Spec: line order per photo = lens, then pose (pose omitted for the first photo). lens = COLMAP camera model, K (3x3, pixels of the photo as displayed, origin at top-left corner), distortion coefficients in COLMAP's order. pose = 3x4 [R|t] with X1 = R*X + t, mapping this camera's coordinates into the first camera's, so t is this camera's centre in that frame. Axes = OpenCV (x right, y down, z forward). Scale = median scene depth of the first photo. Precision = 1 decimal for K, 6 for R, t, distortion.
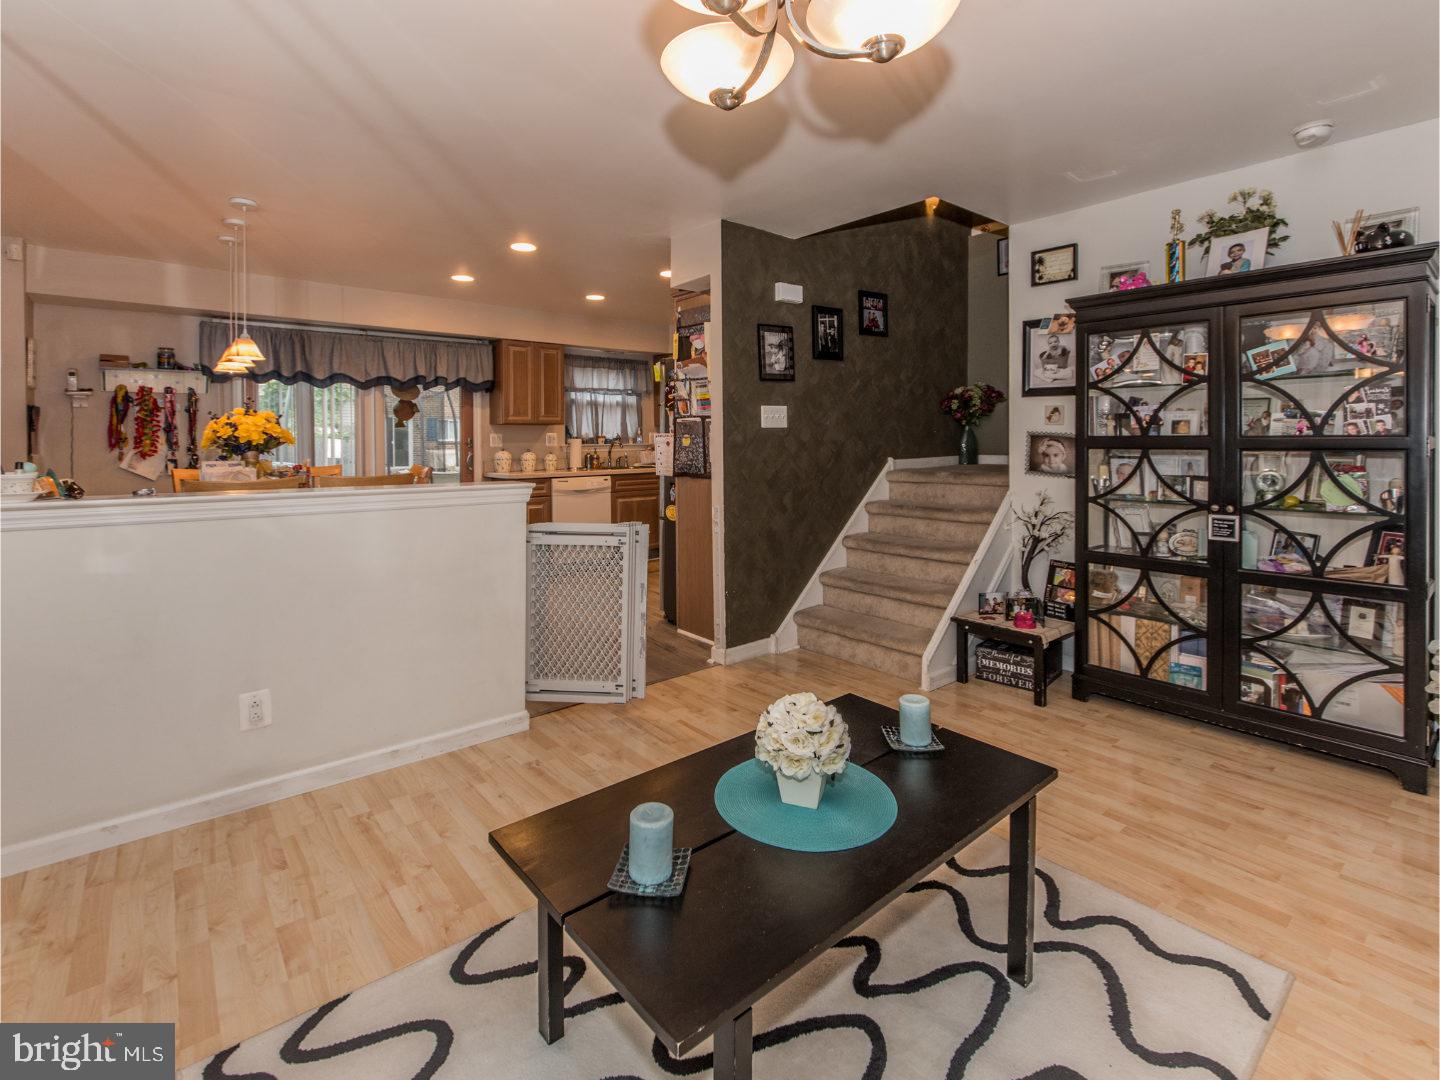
lens RADIAL K [[673.4, 0, 714.0], [0, 673.4, 447.4], [0, 0, 1]] dist [-0.000420, 0.000199]
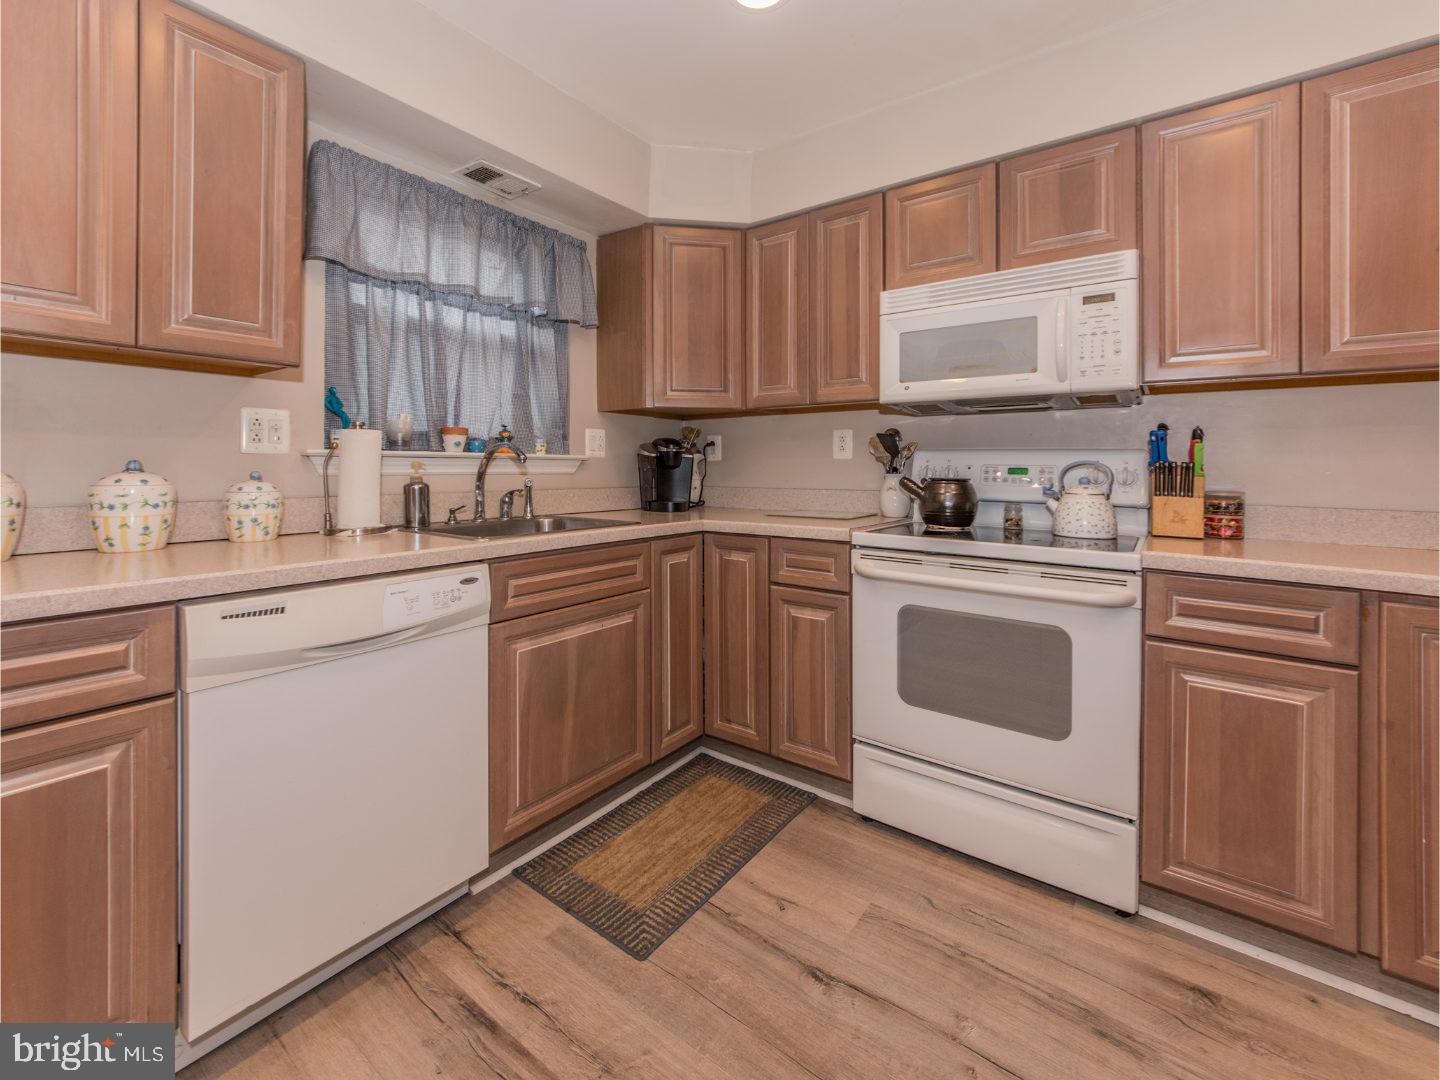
lens RADIAL K [[610.9, 0, 714.4], [0, 610.9, 466.9], [0, 0, 1]] dist [-0.002433, -0.000169]
pose [[0.972480, 0.011857, 0.232684, -0.116717], [-0.008355, 0.999837, -0.016030, 0.006186], [-0.232836, 0.013645, 0.972420, 0.704521]]
